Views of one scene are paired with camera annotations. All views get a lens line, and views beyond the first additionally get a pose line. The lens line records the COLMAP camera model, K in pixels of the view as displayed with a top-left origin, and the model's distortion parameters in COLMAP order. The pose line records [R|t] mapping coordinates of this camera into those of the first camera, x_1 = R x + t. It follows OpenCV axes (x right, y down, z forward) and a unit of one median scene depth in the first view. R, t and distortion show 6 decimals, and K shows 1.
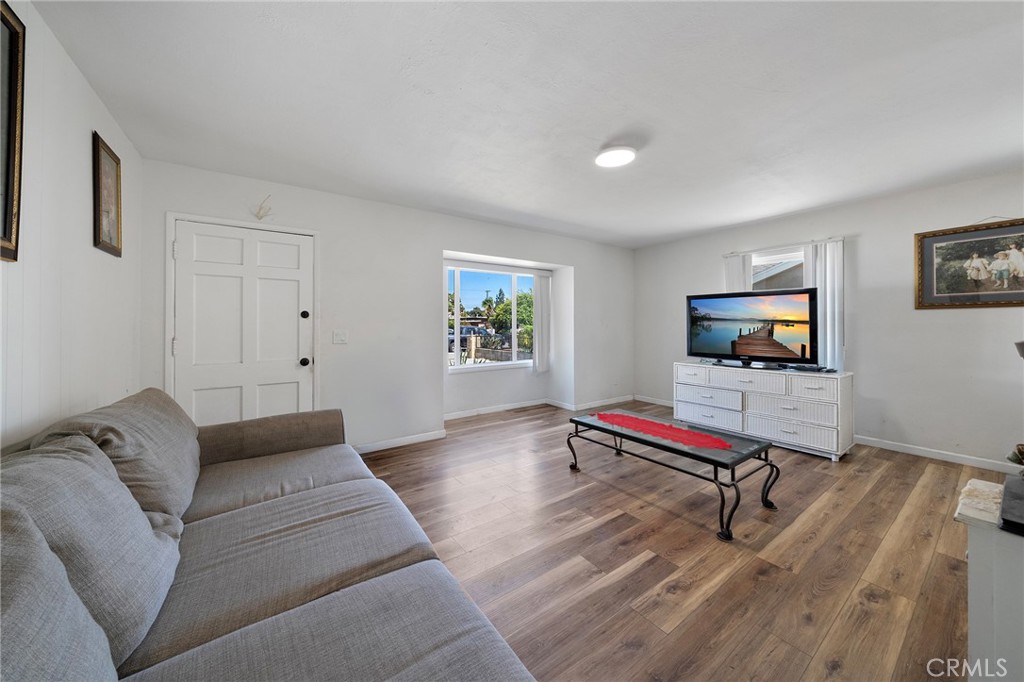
lens RADIAL K [[354.7, 0, 510.4], [0, 354.7, 321.4], [0, 0, 1]] dist [-0.000048, -0.000021]
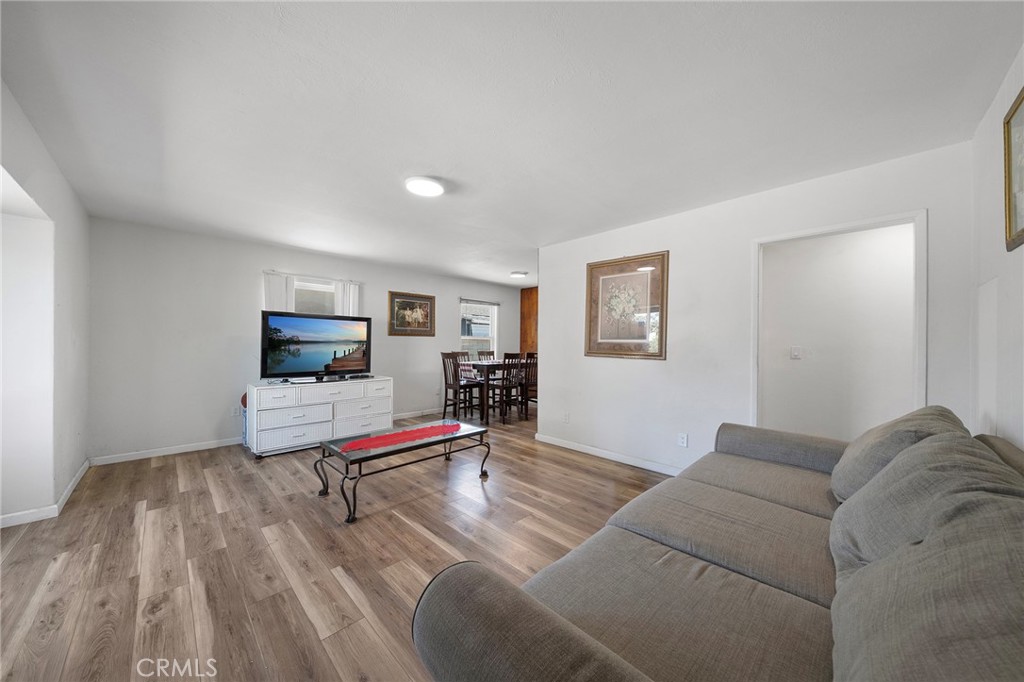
lens RADIAL K [[354.7, 0, 498.2], [0, 354.7, 343.3], [0, 0, 1]] dist [-0.000048, -0.000021]
pose [[-0.145796, 0.005354, 0.989300, -0.684427], [-0.012617, 0.999894, -0.007270, 0.010398], [-0.989234, -0.013542, -0.145713, 0.802073]]
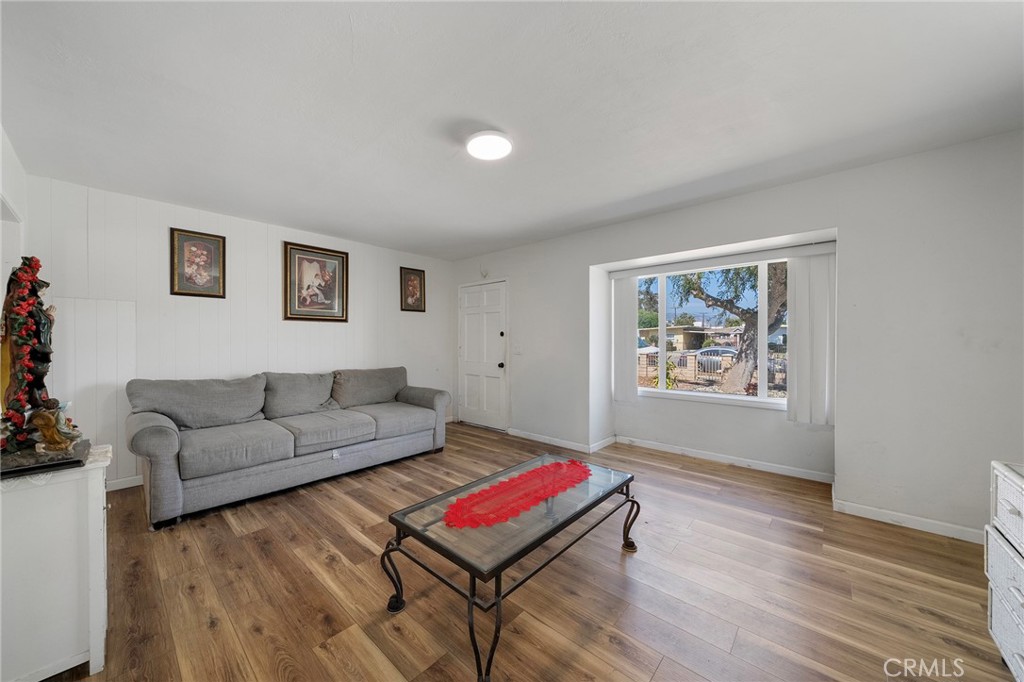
lens RADIAL K [[354.7, 0, 508.3], [0, 354.7, 342.6], [0, 0, 1]] dist [-0.000048, -0.000021]
pose [[0.231619, 0.011887, -0.972734, 0.985391], [0.005749, 0.999891, 0.013587, -0.003842], [0.972790, -0.008739, 0.231525, 0.726554]]
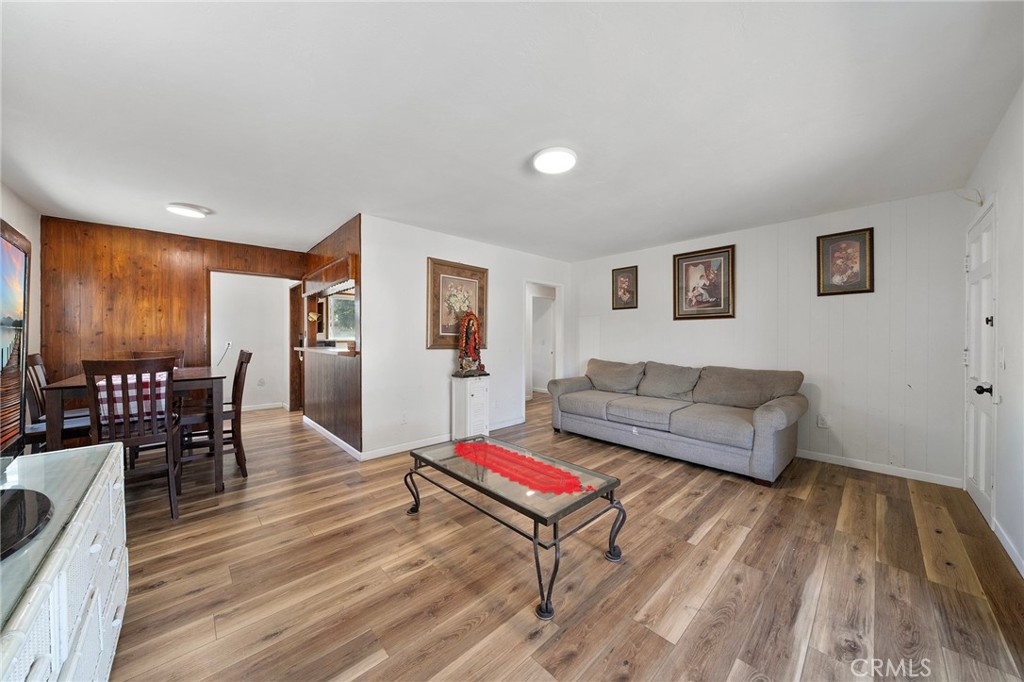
lens RADIAL K [[354.7, 0, 519.4], [0, 354.7, 338.2], [0, 0, 1]] dist [-0.000048, -0.000021]
pose [[-0.986400, 0.003905, -0.164316, 0.469909], [0.005422, 0.999947, -0.008781, 0.016082], [0.164273, -0.009552, -0.986369, 1.651735]]
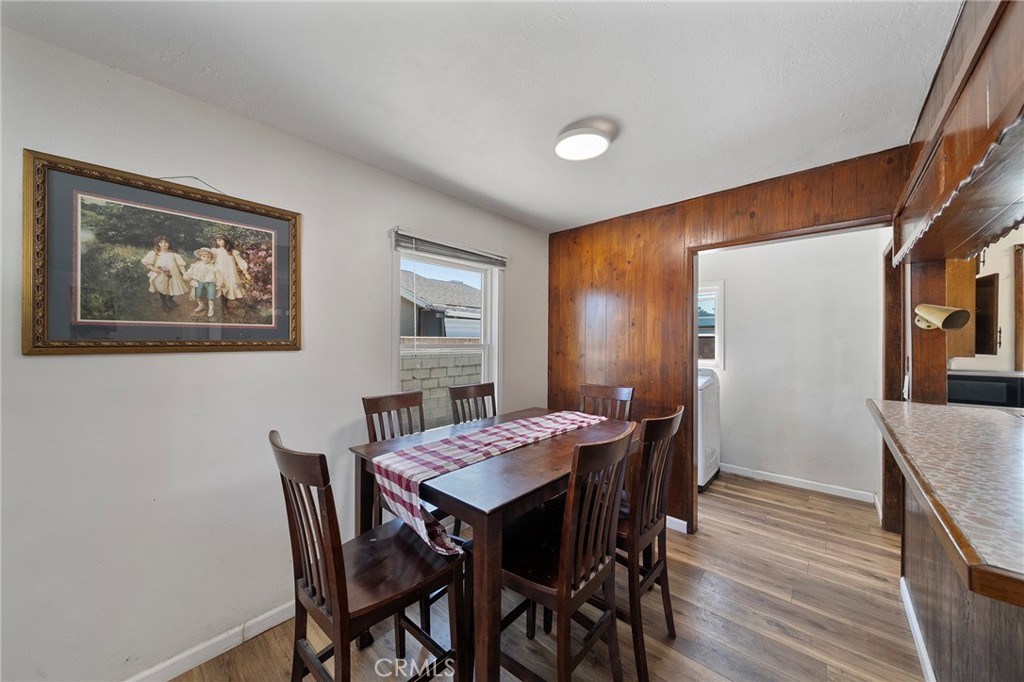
lens RADIAL K [[354.7, 0, 506.1], [0, 354.7, 342.4], [0, 0, 1]] dist [-0.000048, -0.000021]
pose [[-0.224983, -0.000622, 0.974363, 0.742914], [-0.007120, 0.999974, -0.001006, -0.055959], [-0.974337, -0.007164, -0.224981, 0.660187]]
